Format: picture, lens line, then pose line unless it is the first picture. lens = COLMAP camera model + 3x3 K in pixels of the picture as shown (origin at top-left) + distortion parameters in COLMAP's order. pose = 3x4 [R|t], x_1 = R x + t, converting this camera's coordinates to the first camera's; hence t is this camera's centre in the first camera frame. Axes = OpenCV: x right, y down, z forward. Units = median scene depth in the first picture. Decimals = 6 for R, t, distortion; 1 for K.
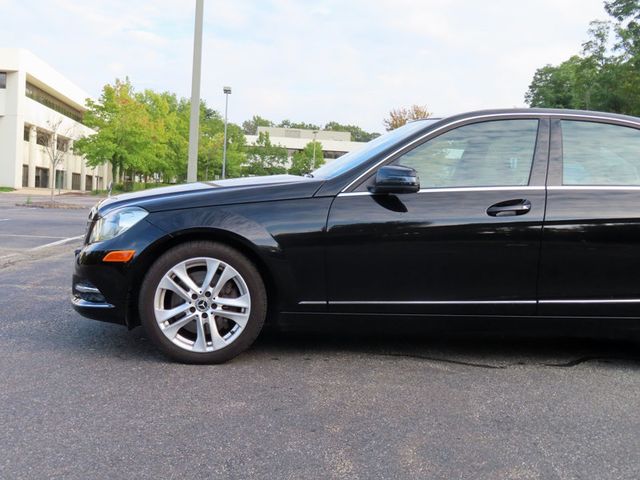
lens RADIAL K [[758.9, 0, 320.0], [0, 758.9, 240.0], [0, 0, 1]] dist [-0.003710, 0.031182]
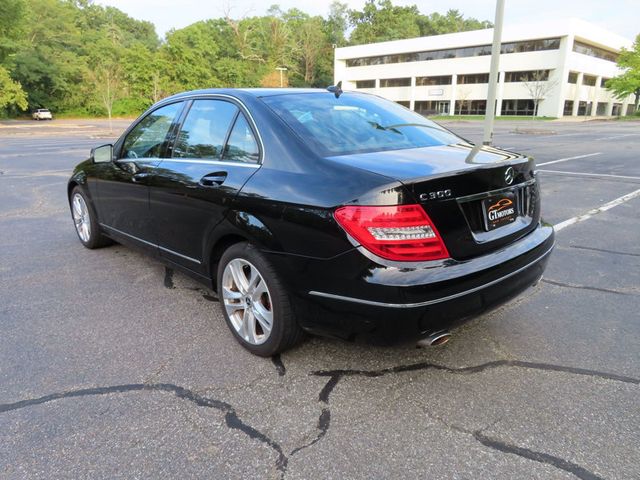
lens RADIAL K [[459.5, 0, 313.9], [0, 459.5, 239.4], [0, 0, 1]] dist [-0.010513, 0.005651]
pose [[0.612048, 0.166117, -0.773176, 0.095557], [-0.014329, 0.979858, 0.199180, -0.008417], [0.790691, -0.110829, 0.602101, 0.065129]]
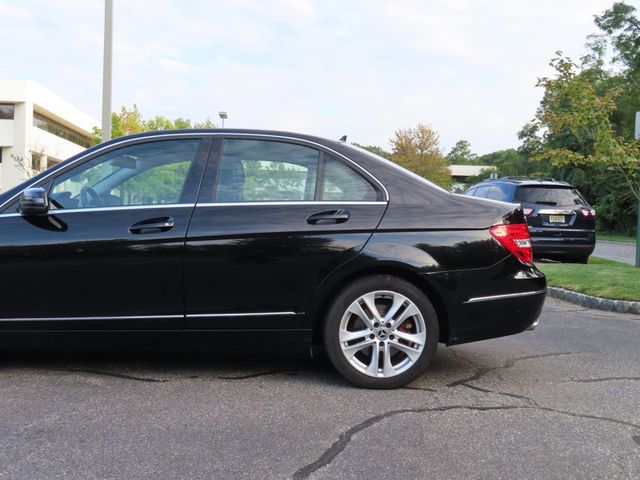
lens RADIAL K [[765.6, 0, 320.0], [0, 765.6, 240.0], [0, 0, 1]] dist [0.004557, -0.000208]
pose [[0.999162, -0.024208, -0.033011, 0.044685], [0.023221, 0.999282, -0.029947, 0.001219], [0.033712, 0.029156, 0.999006, -0.002954]]
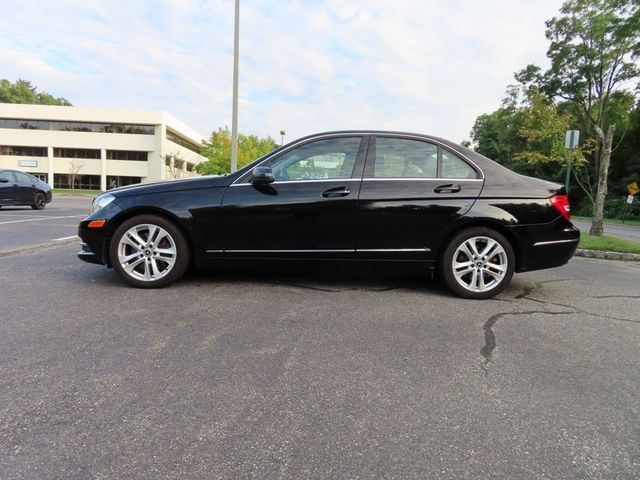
lens RADIAL K [[458.1, 0, 320.0], [0, 458.1, 240.0], [0, 0, 1]] dist [-0.007218, 0.004404]
pose [[0.998152, -0.004670, -0.060586, 0.023880], [0.006794, 0.999368, 0.034900, 0.002161], [0.060385, -0.035247, 0.997553, 0.002422]]
